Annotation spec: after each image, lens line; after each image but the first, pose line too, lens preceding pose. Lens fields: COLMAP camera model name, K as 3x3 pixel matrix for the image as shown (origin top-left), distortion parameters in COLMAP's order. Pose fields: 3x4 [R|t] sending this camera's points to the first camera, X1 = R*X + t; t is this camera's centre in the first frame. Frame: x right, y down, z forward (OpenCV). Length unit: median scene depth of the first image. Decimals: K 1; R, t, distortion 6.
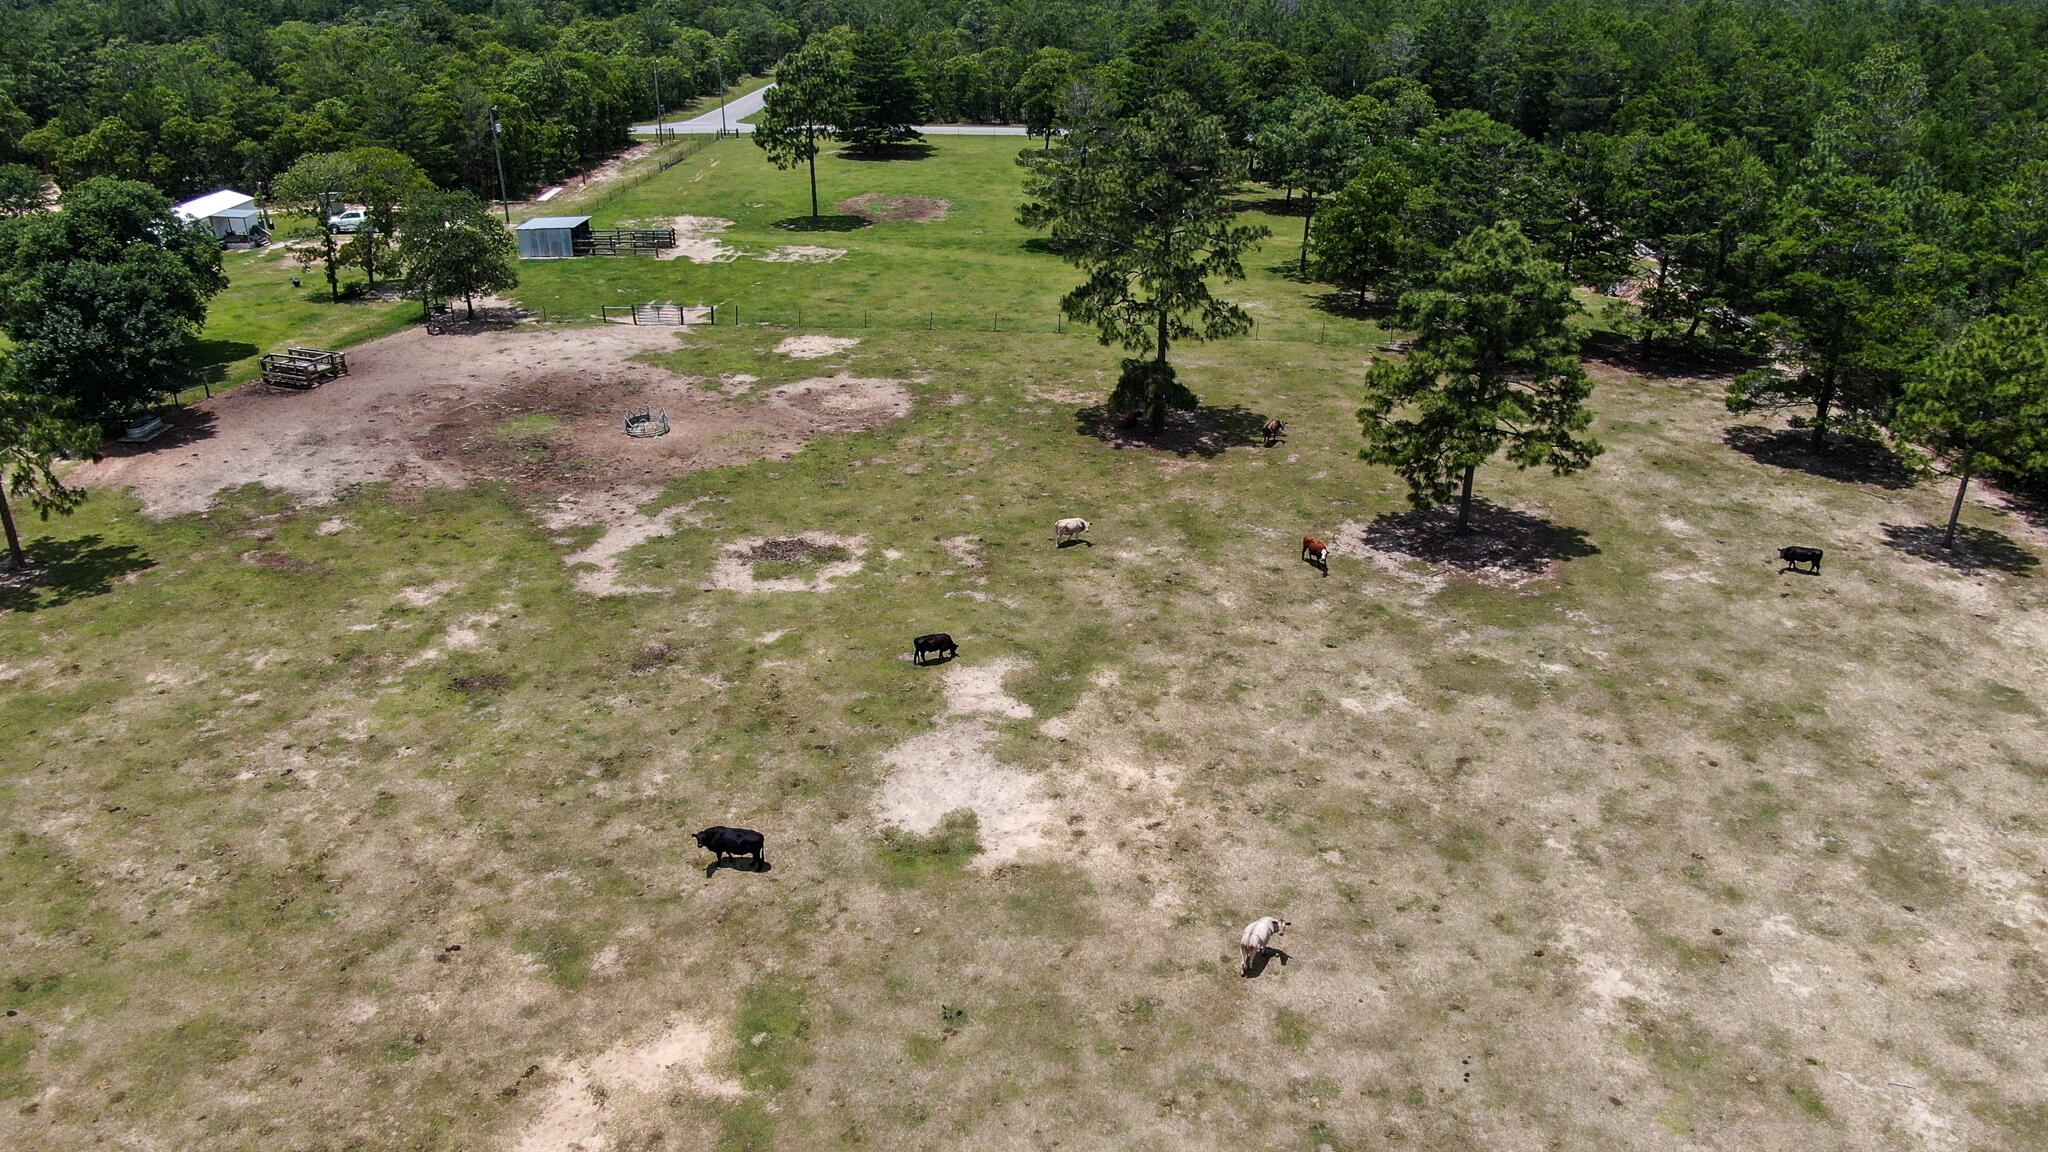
lens RADIAL K [[1471.4, 0, 1024.0], [0, 1471.4, 576.0], [0, 0, 1]] dist [-0.020225, 0.006702]
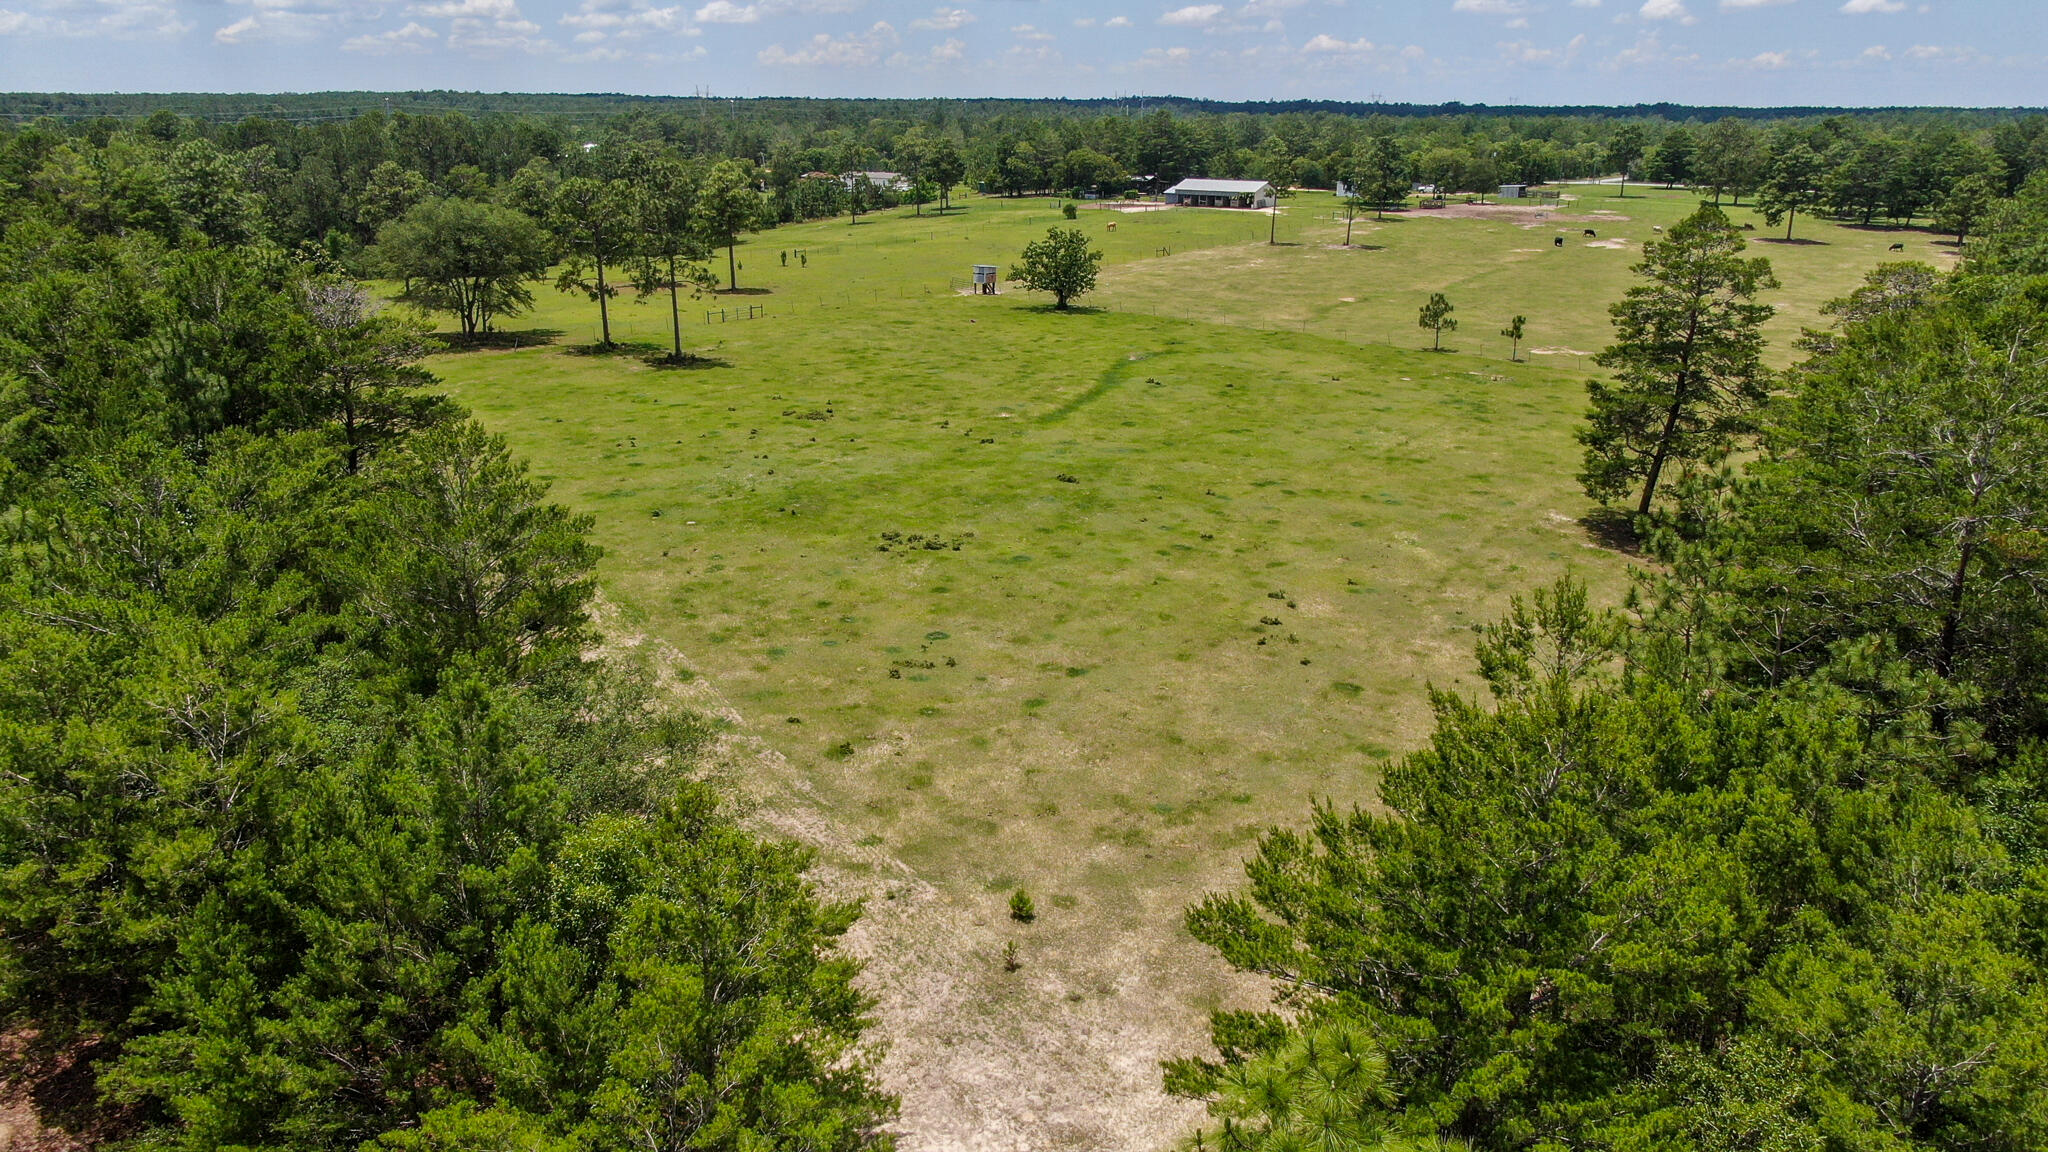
lens RADIAL K [[1471.4, 0, 1024.0], [0, 1471.4, 576.0], [0, 0, 1]] dist [-0.020225, 0.006702]
pose [[0.837943, 0.165910, -0.519928, 0.956313], [-0.223645, 0.973396, -0.049825, 1.730640], [0.497830, 0.158030, 0.852756, -3.507876]]
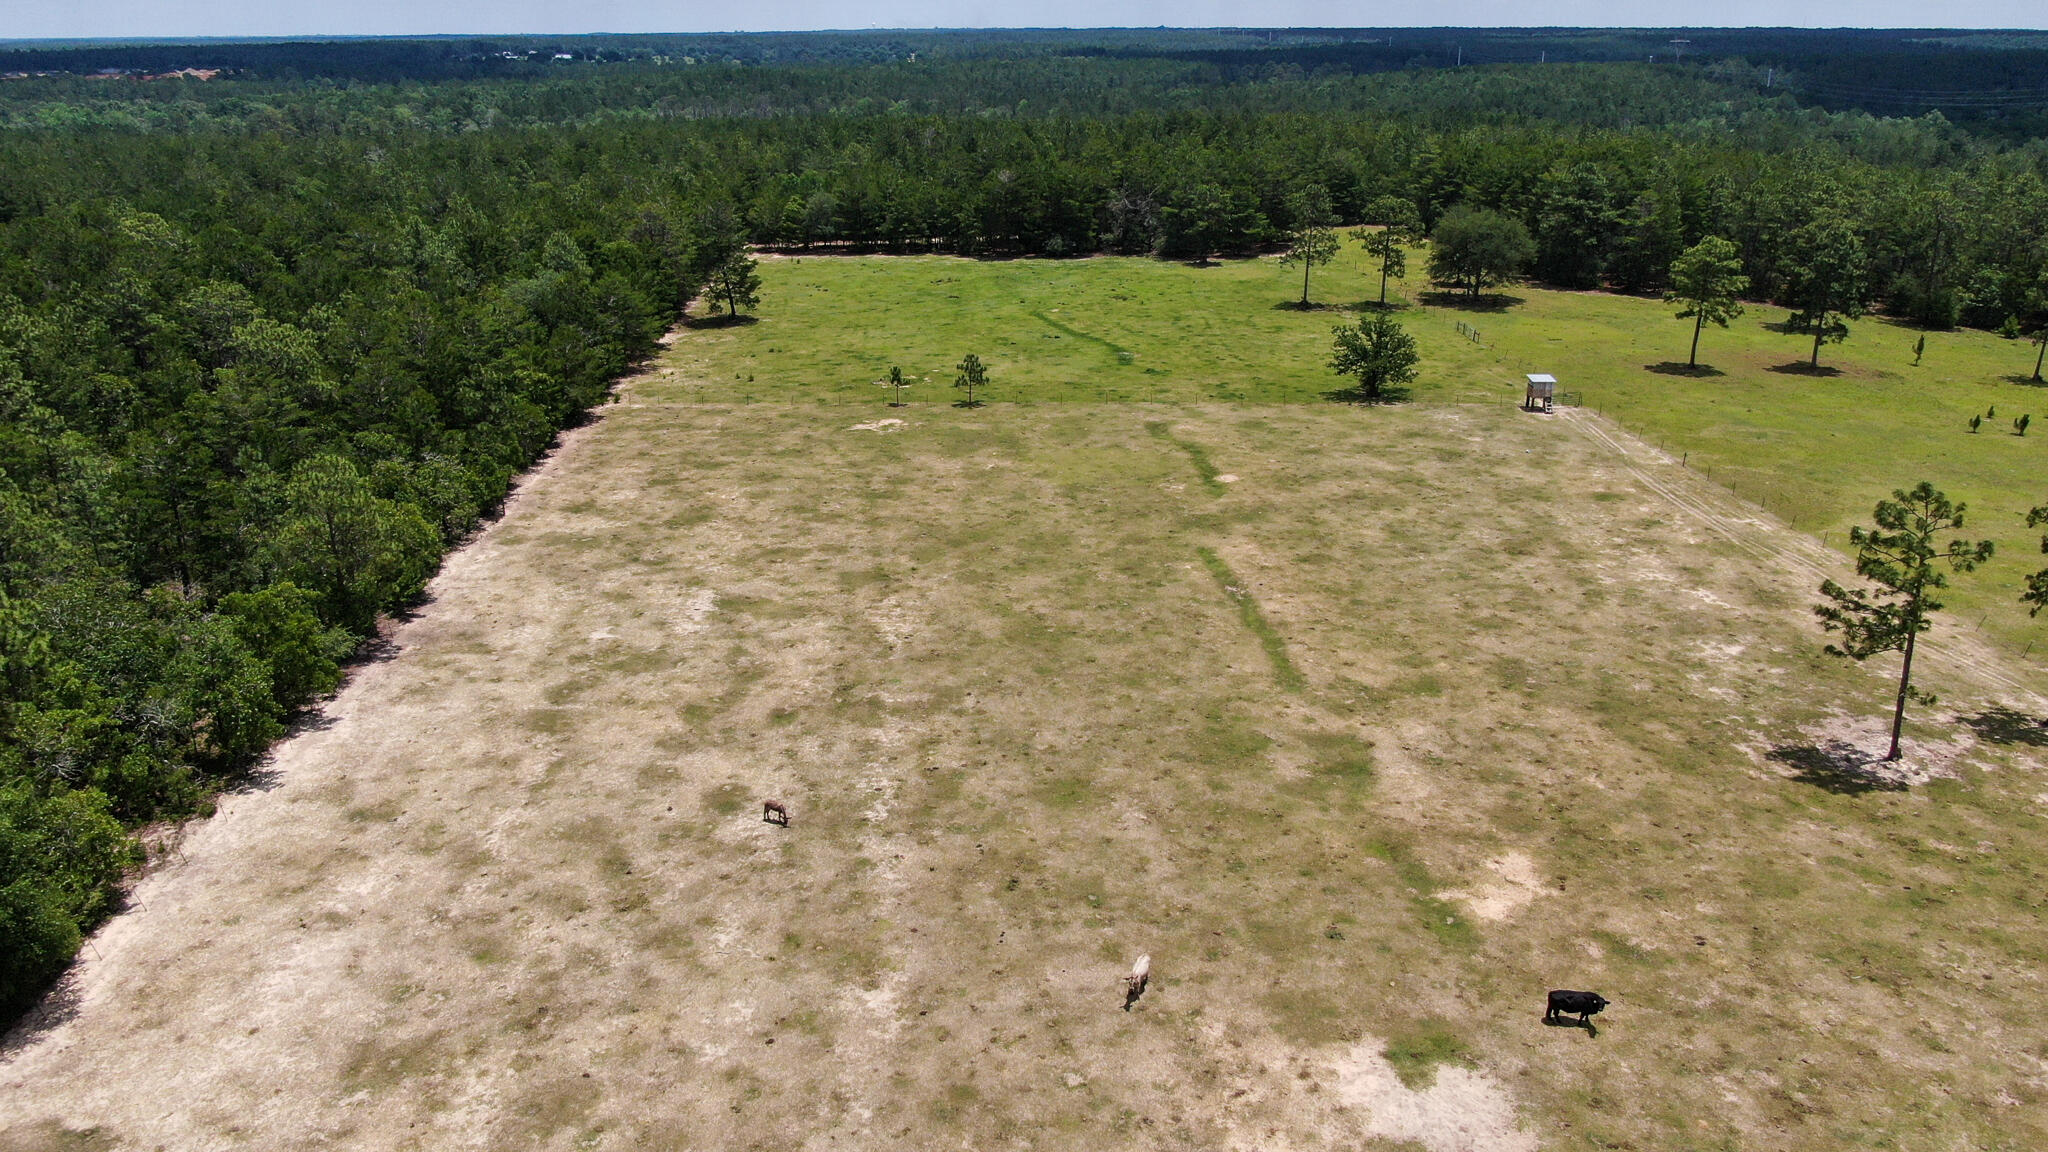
lens RADIAL K [[1471.4, 0, 1024.0], [0, 1471.4, 576.0], [0, 0, 1]] dist [-0.020225, 0.006702]
pose [[-0.994943, 0.032514, -0.095035, 0.317028], [-0.043496, 0.713378, 0.699428, -0.794623], [0.090538, 0.700025, -0.708356, 1.409238]]
